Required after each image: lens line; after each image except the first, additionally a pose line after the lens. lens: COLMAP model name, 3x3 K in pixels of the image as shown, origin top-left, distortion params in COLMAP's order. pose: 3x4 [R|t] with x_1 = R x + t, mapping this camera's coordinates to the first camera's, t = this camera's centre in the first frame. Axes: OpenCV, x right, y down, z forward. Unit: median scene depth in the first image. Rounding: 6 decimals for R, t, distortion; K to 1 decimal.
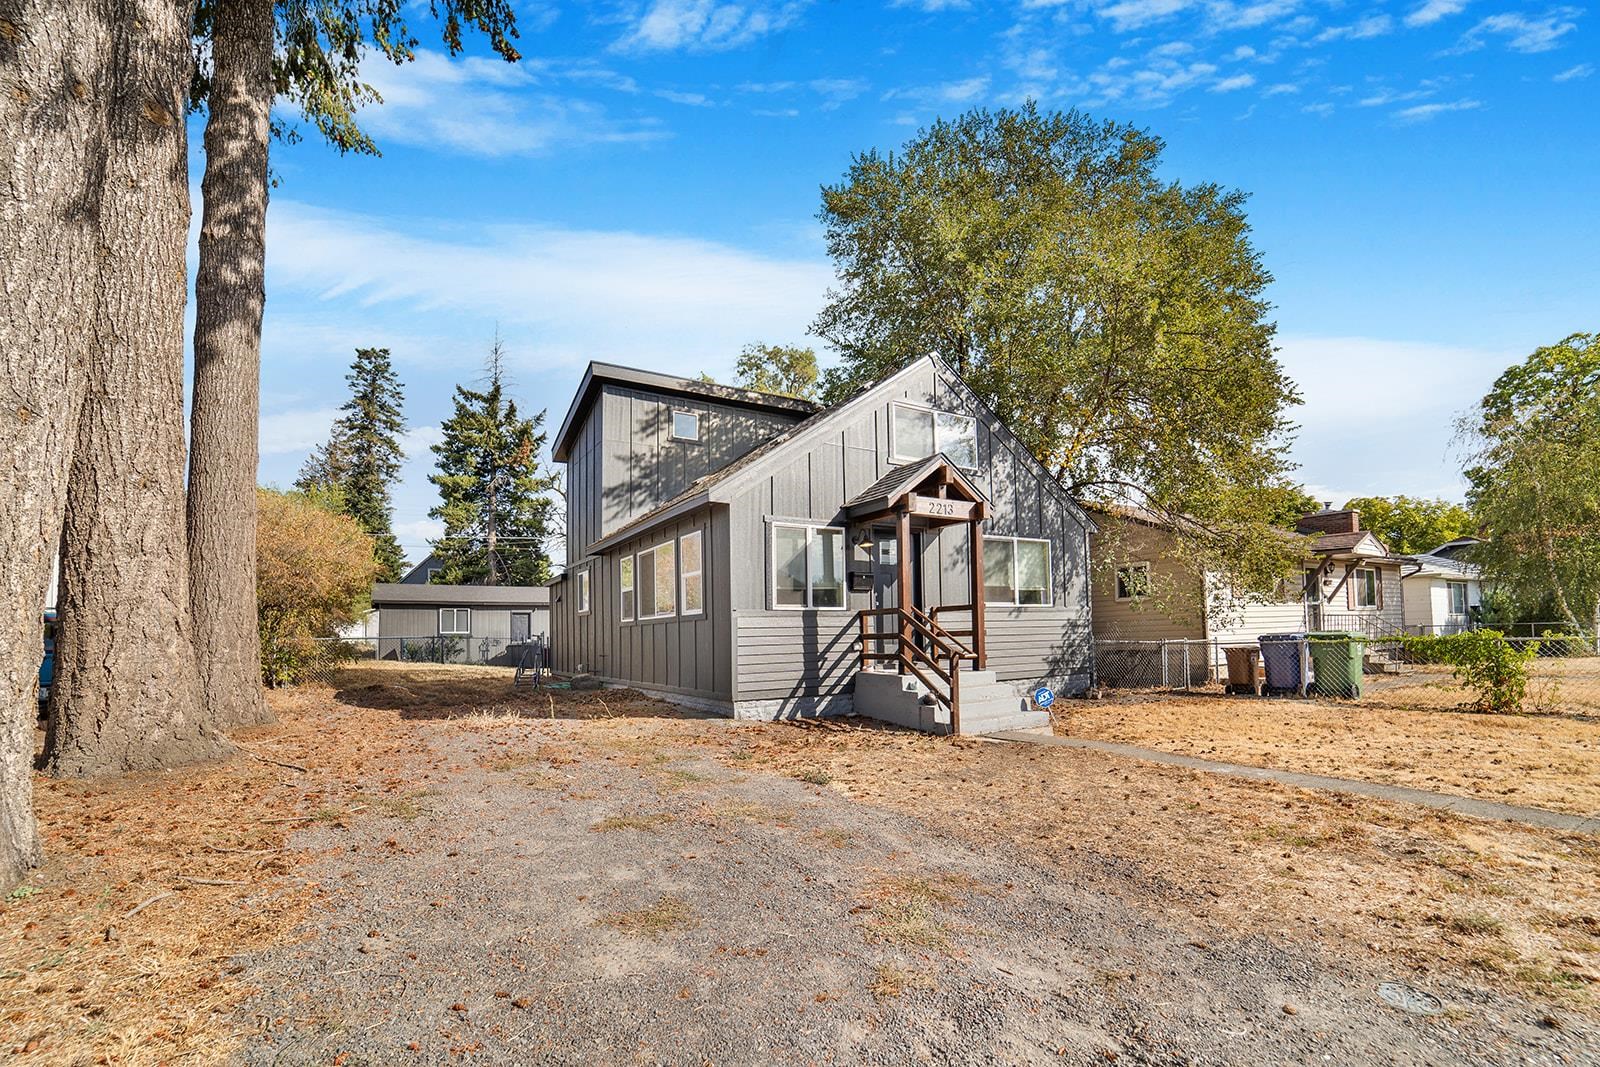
lens RADIAL K [[676.0, 0, 792.4], [0, 676.0, 537.5], [0, 0, 1]] dist [-0.010917, 0.003979]
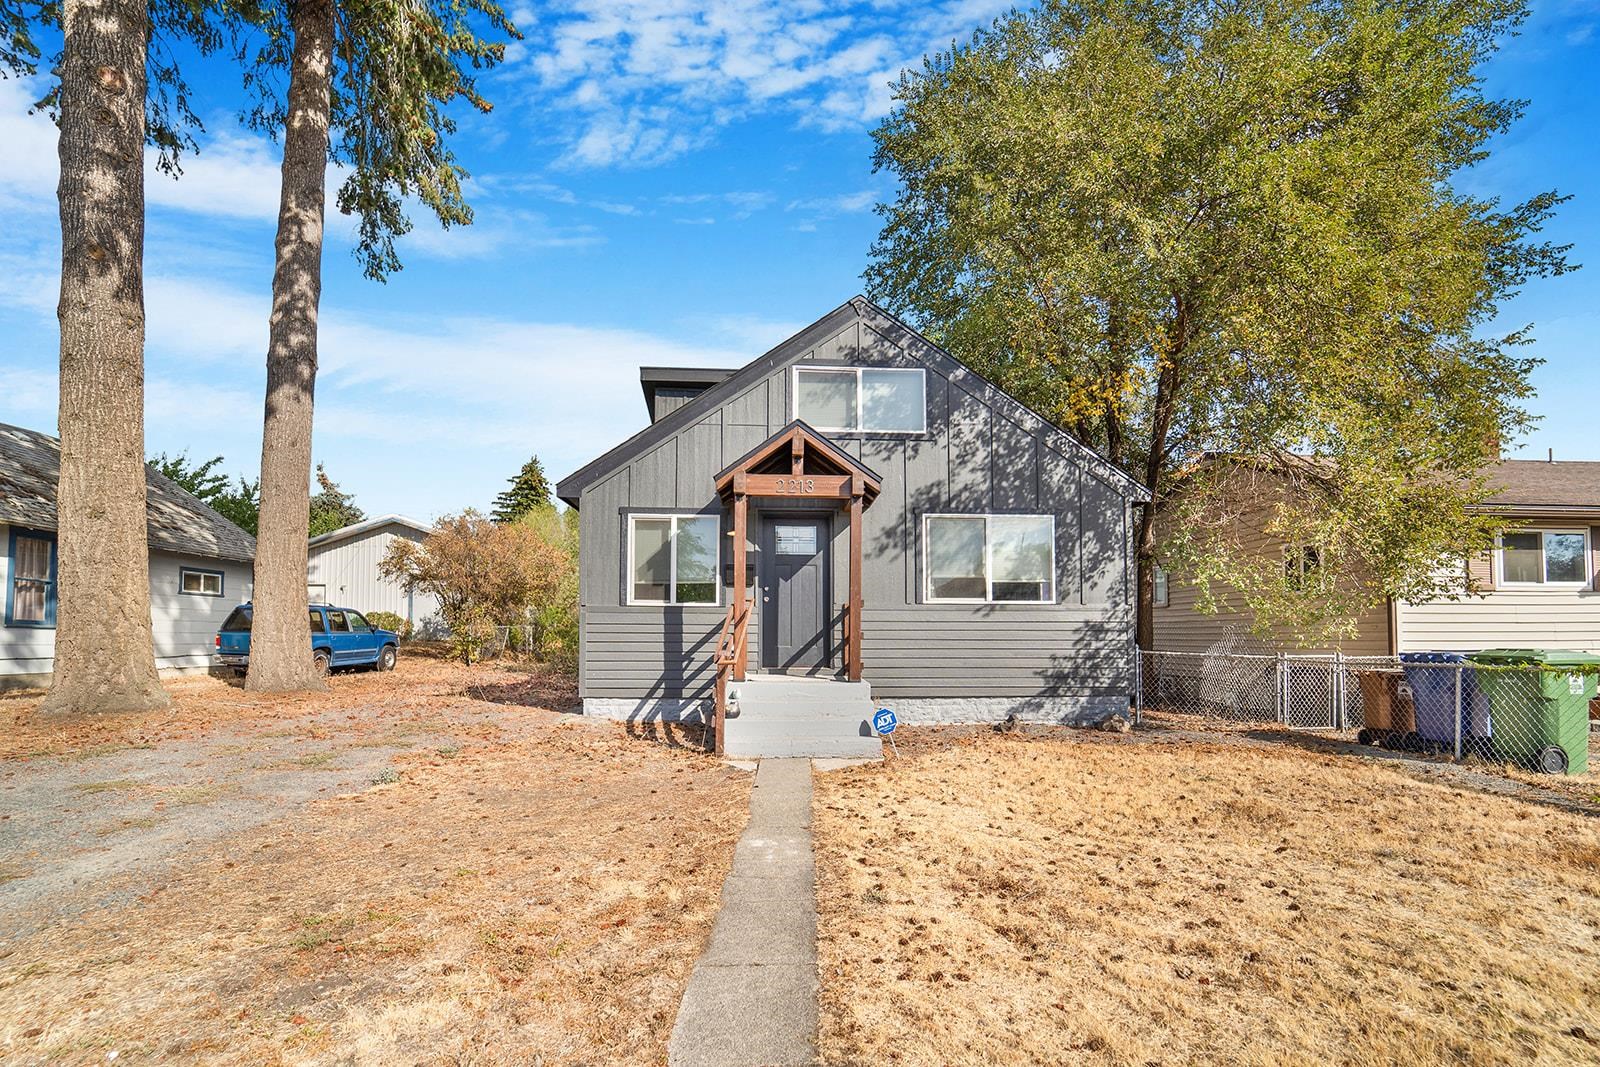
lens RADIAL K [[676.0, 0, 796.5], [0, 676.0, 550.3], [0, 0, 1]] dist [-0.010917, 0.003979]
pose [[0.885037, -0.030110, -0.464546, 0.590504], [0.043930, 0.998855, 0.018953, 0.020469], [0.463443, -0.037181, 0.885346, 0.253268]]
